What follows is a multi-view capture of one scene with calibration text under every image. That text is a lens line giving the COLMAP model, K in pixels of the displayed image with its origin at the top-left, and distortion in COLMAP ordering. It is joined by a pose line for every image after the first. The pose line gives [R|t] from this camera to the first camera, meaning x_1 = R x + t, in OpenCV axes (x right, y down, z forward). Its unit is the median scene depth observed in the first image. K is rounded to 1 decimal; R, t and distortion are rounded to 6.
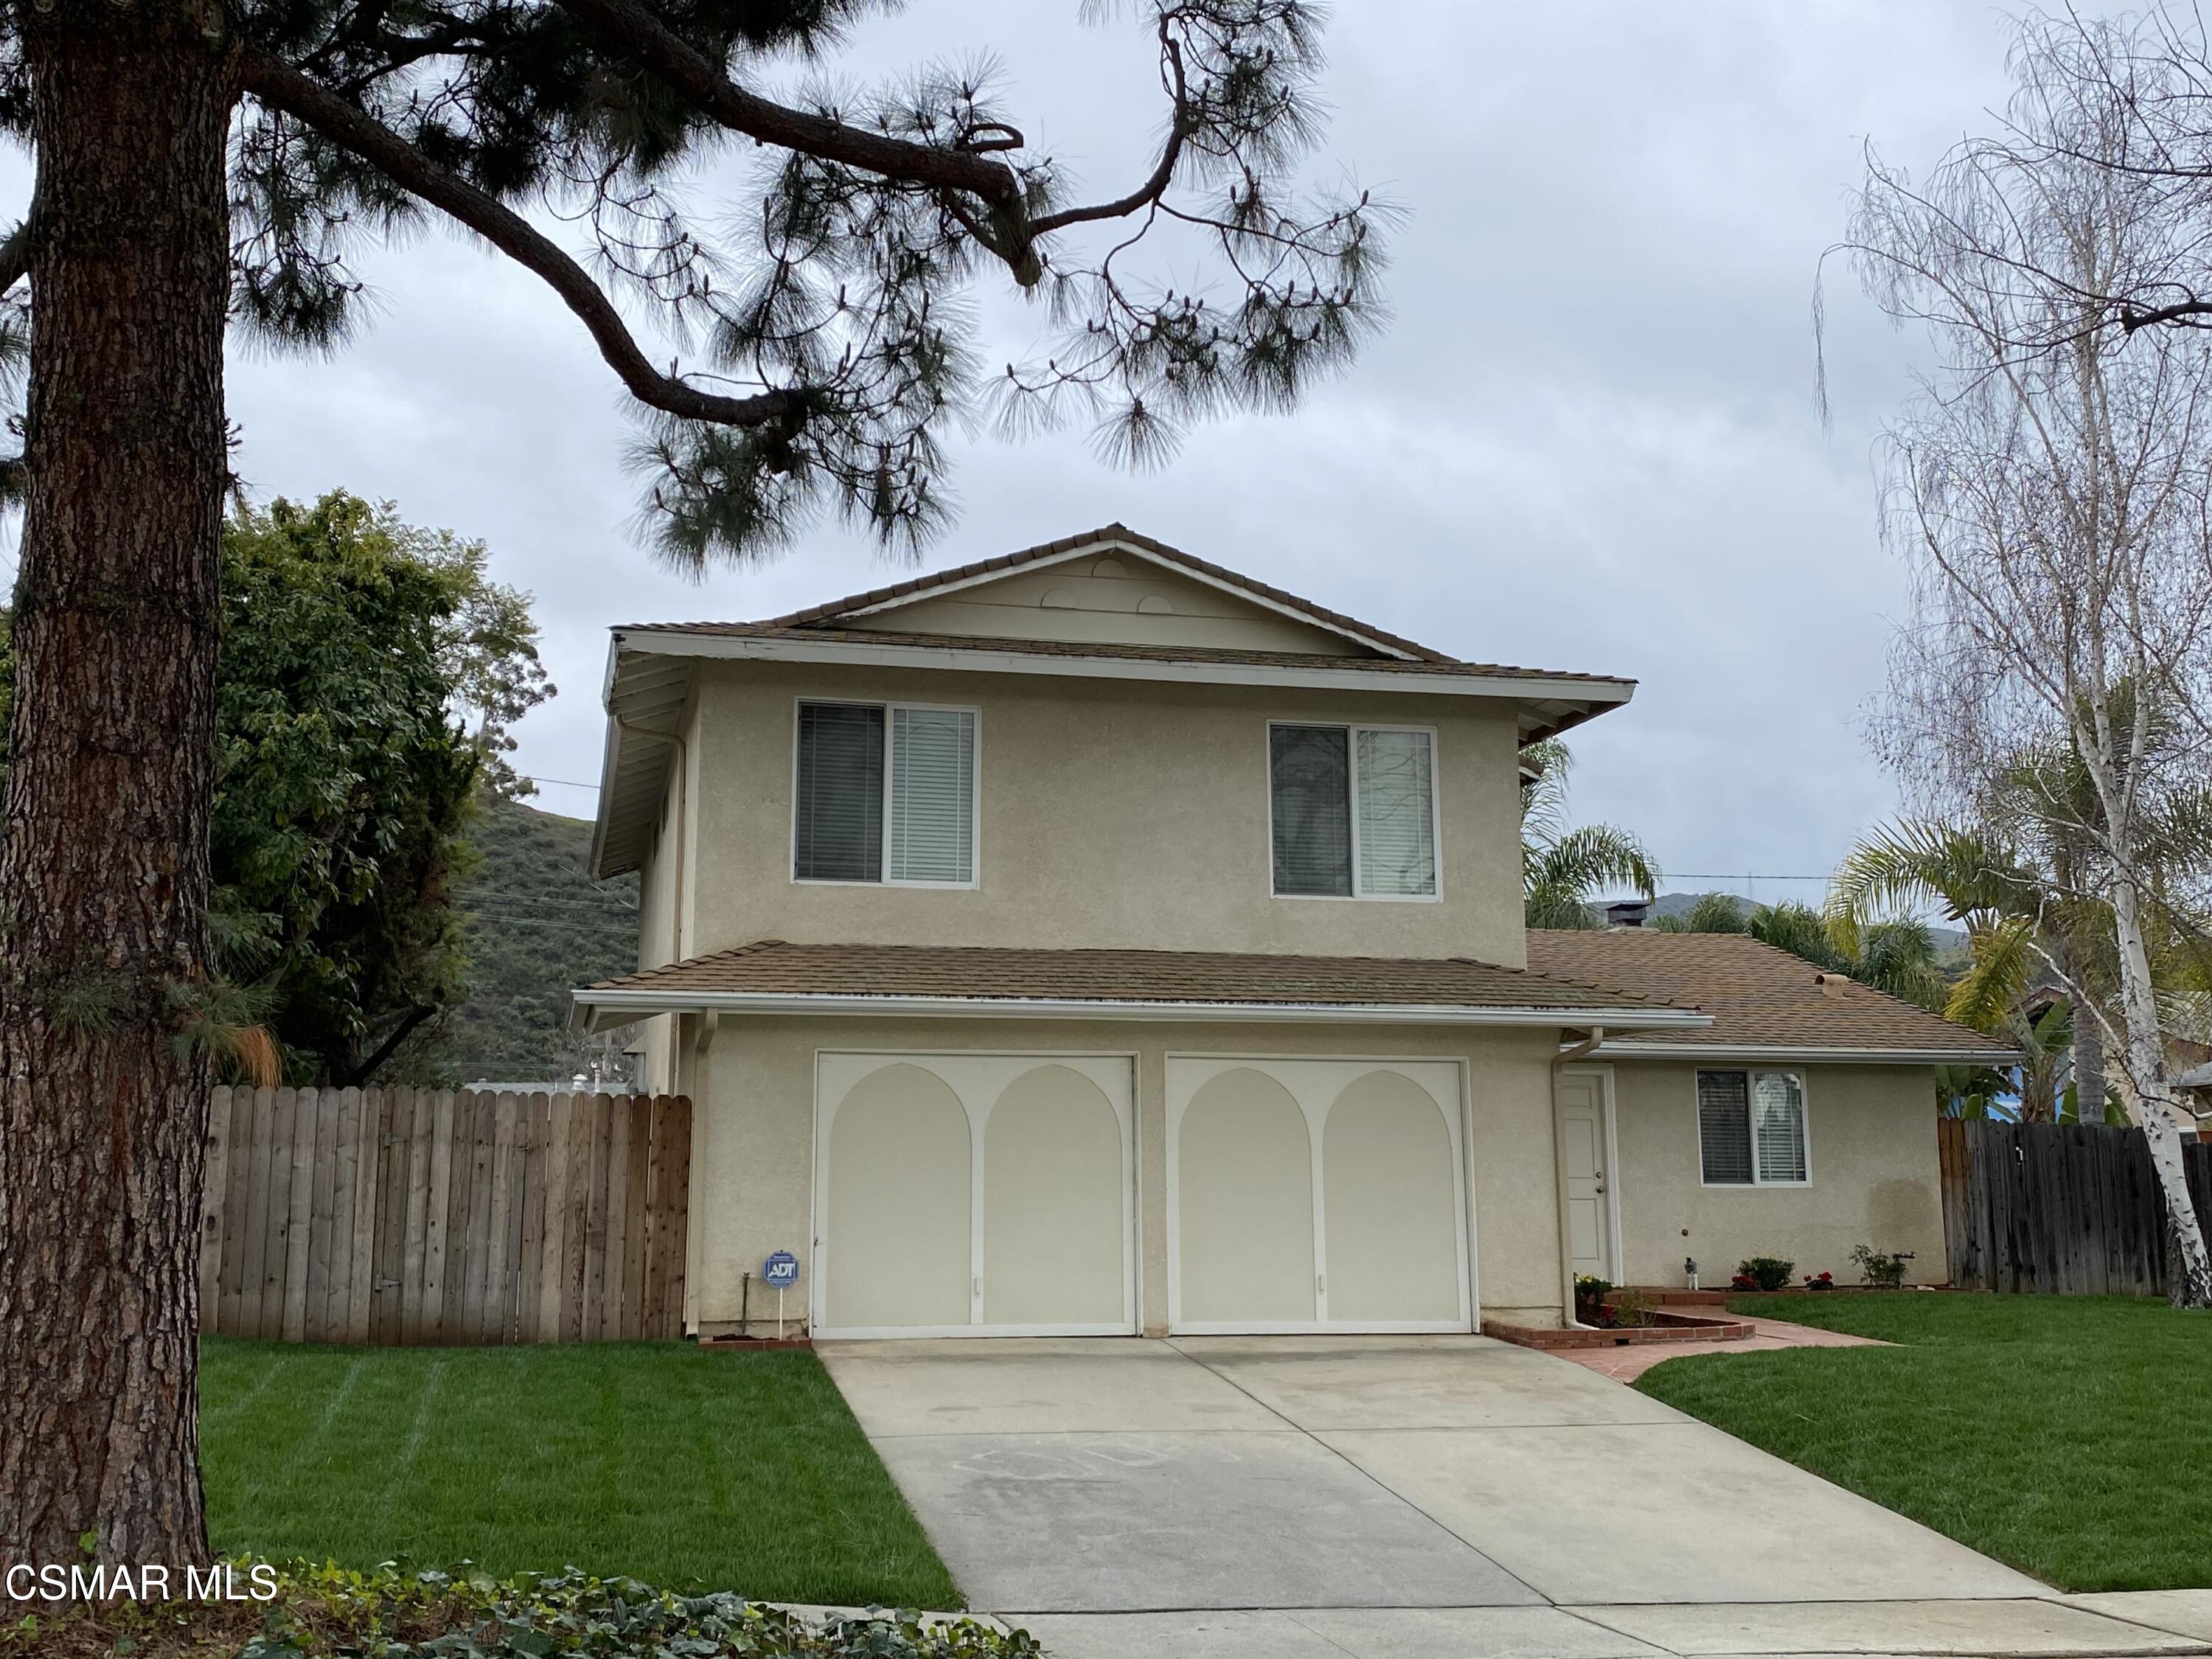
lens RADIAL K [[2389.7, 0, 1044.8], [0, 2389.7, 824.4], [0, 0, 1]] dist [0.151818, -0.411083]
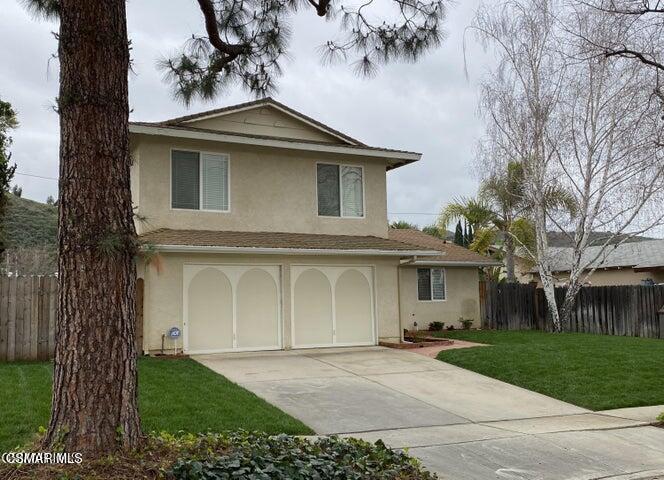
lens RADIAL K [[721.7, 0, 331.4], [0, 721.7, 254.6], [0, 0, 1]] dist [0.166024, -0.483906]
pose [[0.966958, 0.001466, 0.254933, -0.147154], [-0.022039, 0.996721, 0.077862, 0.005137], [-0.253982, -0.080908, 0.963819, 0.042683]]
